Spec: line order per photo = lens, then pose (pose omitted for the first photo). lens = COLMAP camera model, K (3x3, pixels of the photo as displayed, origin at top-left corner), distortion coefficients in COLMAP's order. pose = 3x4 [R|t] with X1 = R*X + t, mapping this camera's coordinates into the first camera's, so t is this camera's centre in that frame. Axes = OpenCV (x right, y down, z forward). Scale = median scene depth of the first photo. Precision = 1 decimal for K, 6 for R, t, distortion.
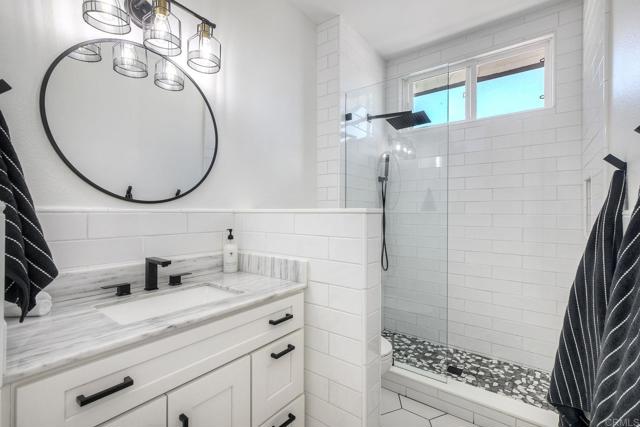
lens RADIAL K [[283.9, 0, 320.0], [0, 283.9, 213.5], [0, 0, 1]] dist [-0.006711, -0.000248]
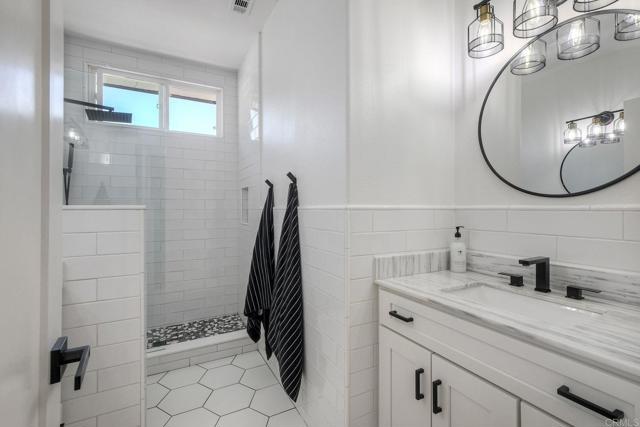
lens RADIAL K [[283.9, 0, 320.0], [0, 283.9, 213.5], [0, 0, 1]] dist [-0.006711, -0.000248]
pose [[0.420929, -0.023564, 0.906788, -0.292060], [0.008495, 0.999721, 0.022036, -0.002254], [-0.907054, -0.001573, 0.421012, -0.091635]]
